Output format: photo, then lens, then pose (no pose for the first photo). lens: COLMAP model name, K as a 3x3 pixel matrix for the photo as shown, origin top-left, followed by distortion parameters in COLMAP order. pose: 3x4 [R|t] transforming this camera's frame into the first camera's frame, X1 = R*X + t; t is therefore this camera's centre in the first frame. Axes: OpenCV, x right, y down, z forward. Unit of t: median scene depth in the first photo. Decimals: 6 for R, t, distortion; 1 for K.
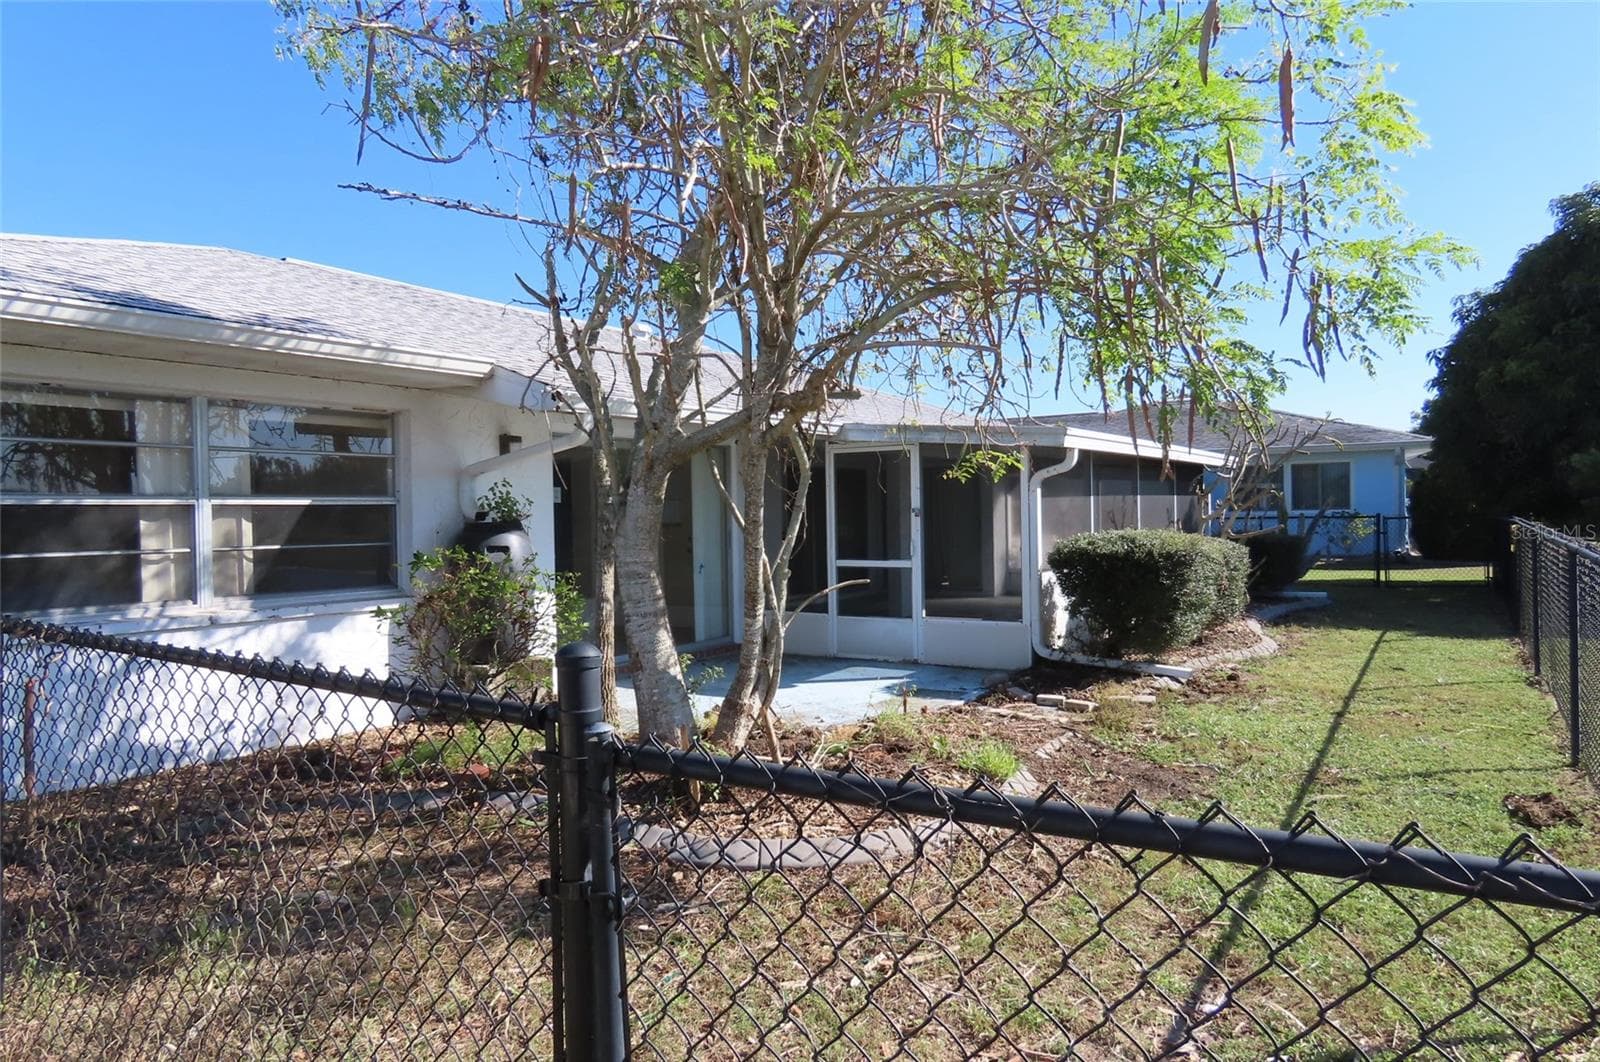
lens RADIAL K [[1023.2, 0, 800.0], [0, 1023.2, 531.0], [0, 0, 1]] dist [-0.000689, -0.016139]
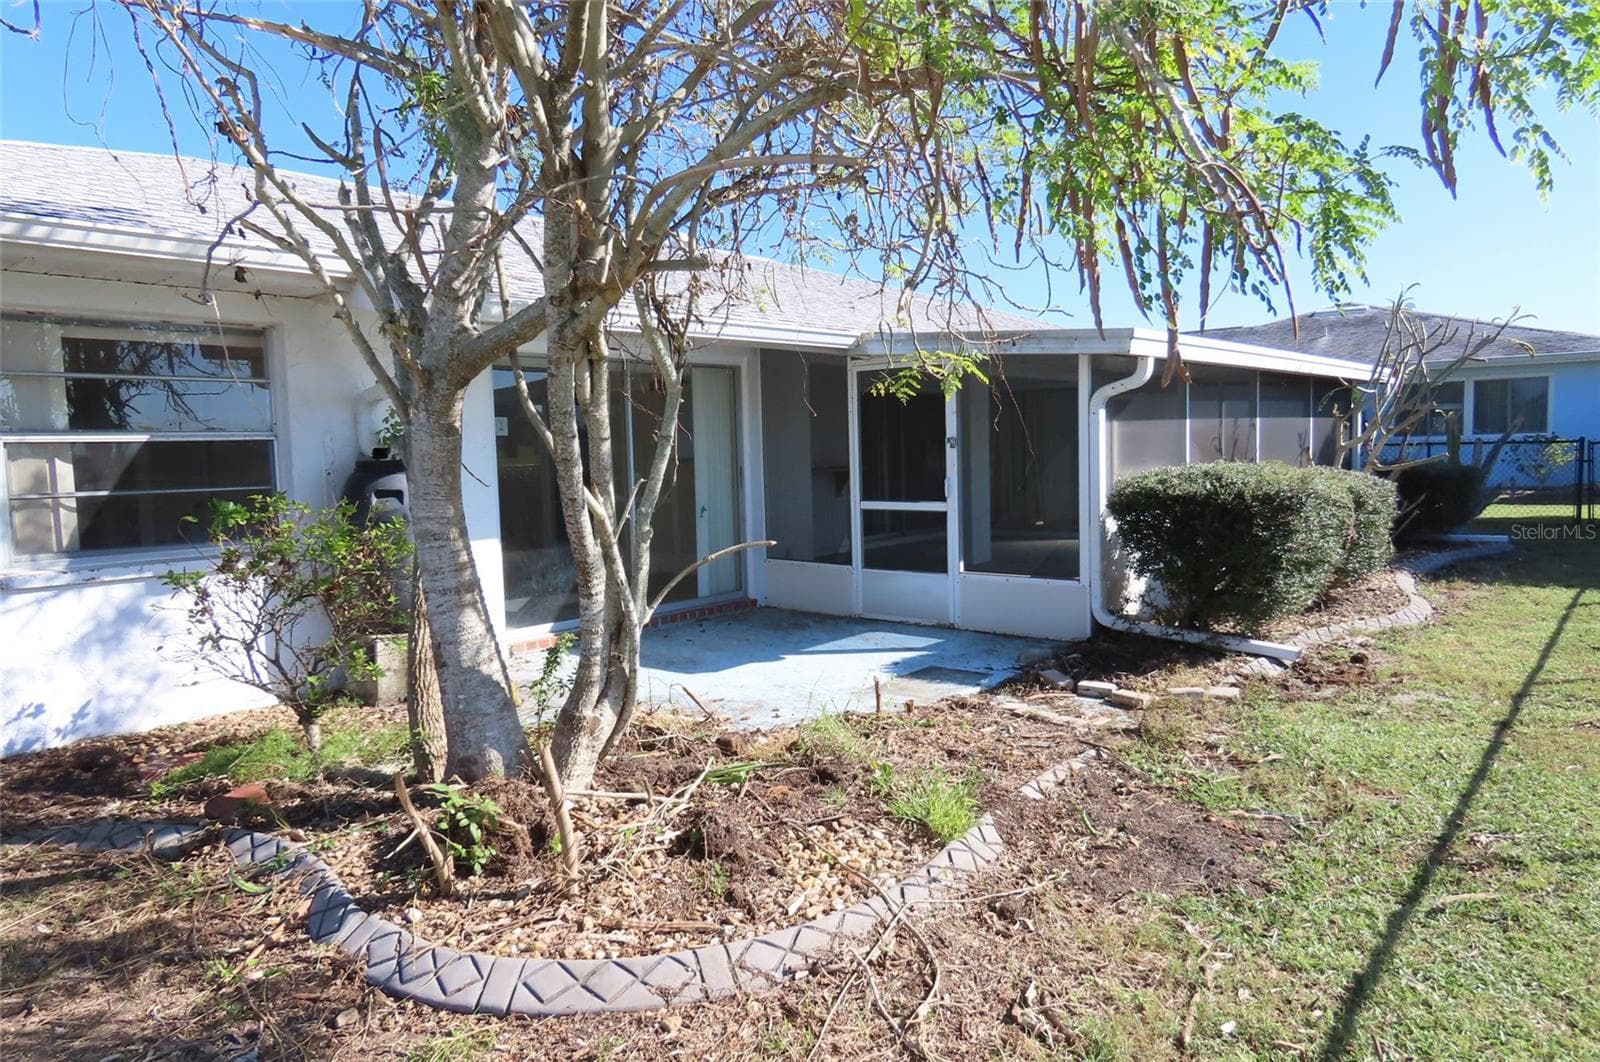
lens RADIAL K [[1023.2, 0, 800.0], [0, 1023.2, 531.0], [0, 0, 1]] dist [-0.000689, -0.016139]
pose [[0.990231, 0.002149, -0.139422, 0.122317], [0.007326, 0.997699, 0.067408, -0.004115], [0.139246, -0.067771, 0.987936, 0.209649]]
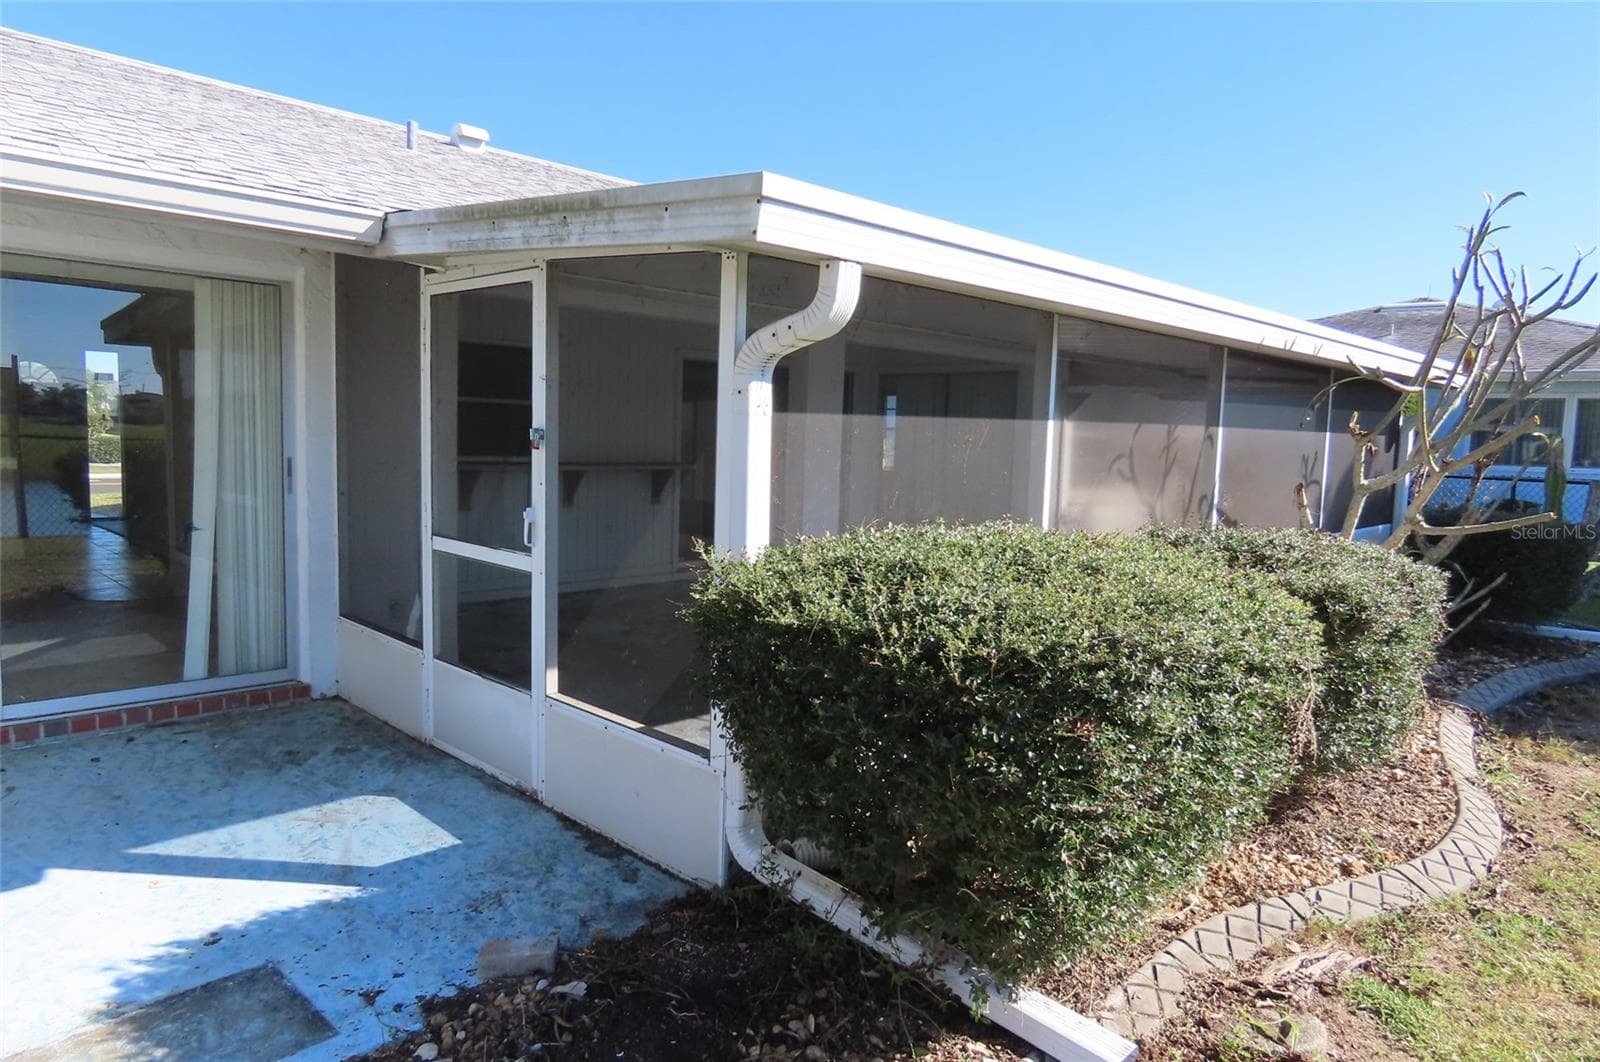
lens RADIAL K [[1026.8, 0, 800.0], [0, 1026.8, 531.0], [0, 0, 1]] dist [-0.000176, 0.000160]
pose [[0.980095, 0.068773, -0.186236, 0.333194], [-0.053794, 0.994985, 0.084327, -0.024290], [0.191101, -0.072630, 0.978880, 0.709379]]
